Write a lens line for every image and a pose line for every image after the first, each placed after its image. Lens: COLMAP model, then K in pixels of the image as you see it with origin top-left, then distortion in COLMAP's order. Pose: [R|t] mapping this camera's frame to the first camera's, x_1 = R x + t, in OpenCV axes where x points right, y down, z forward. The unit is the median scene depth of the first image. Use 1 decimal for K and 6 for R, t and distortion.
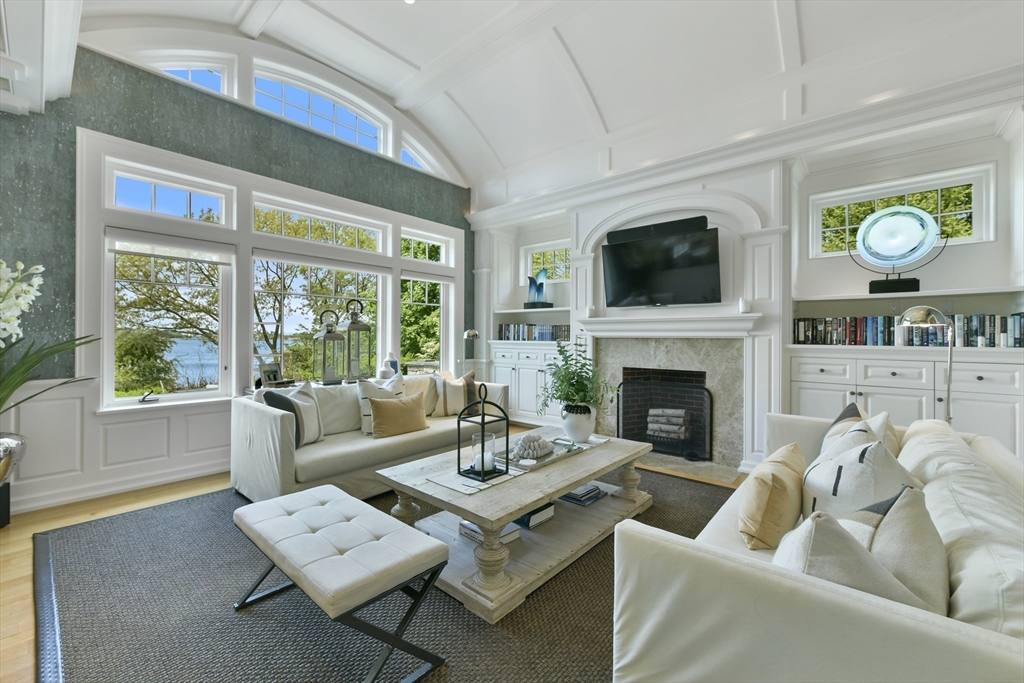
lens RADIAL K [[414.8, 0, 506.8], [0, 414.8, 334.6], [0, 0, 1]] dist [0.001270, 0.000479]
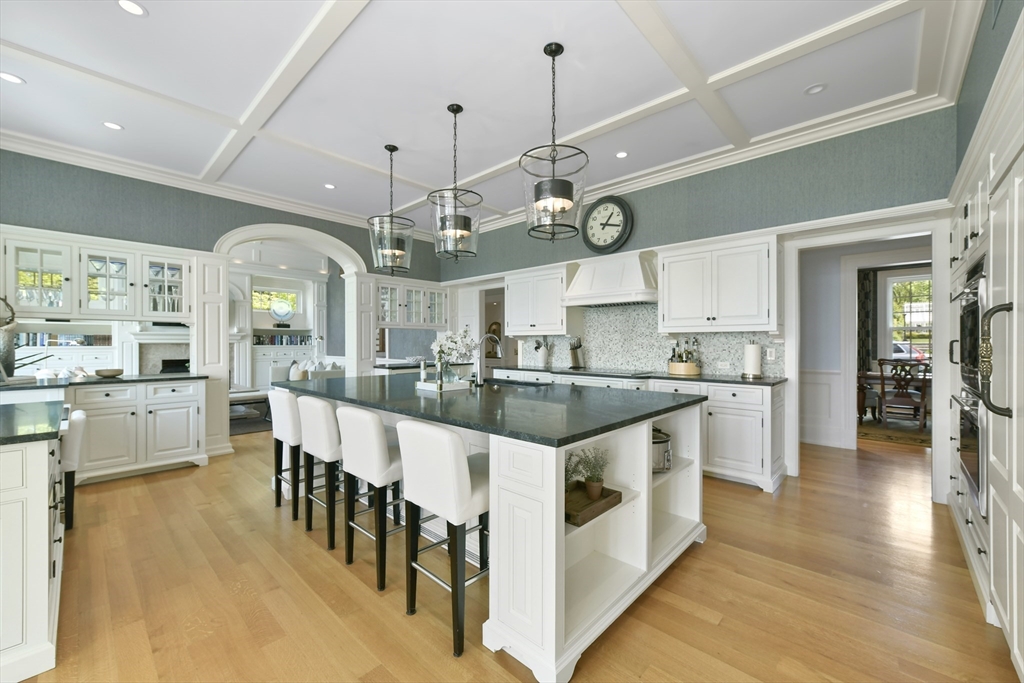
lens RADIAL K [[414.8, 0, 518.1], [0, 414.8, 342.6], [0, 0, 1]] dist [0.001270, 0.000479]
pose [[0.024460, -0.002473, 0.999698, -1.613971], [0.000268, 0.999997, 0.002467, 0.000453], [-0.999701, 0.000207, 0.024461, -0.625893]]
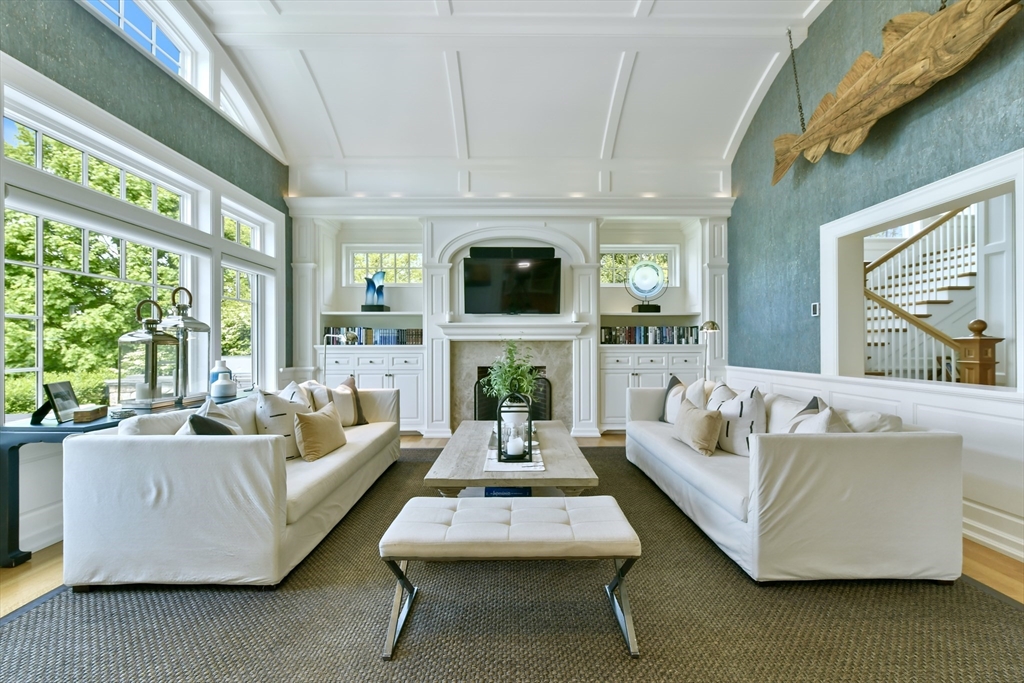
lens RADIAL K [[414.8, 0, 509.1], [0, 414.8, 341.2], [0, 0, 1]] dist [0.001270, 0.000479]
pose [[0.745655, -0.000397, 0.666333, -0.461531], [0.003614, 0.999988, -0.003448, 0.014314], [-0.666323, 0.004979, 0.745647, 0.100324]]
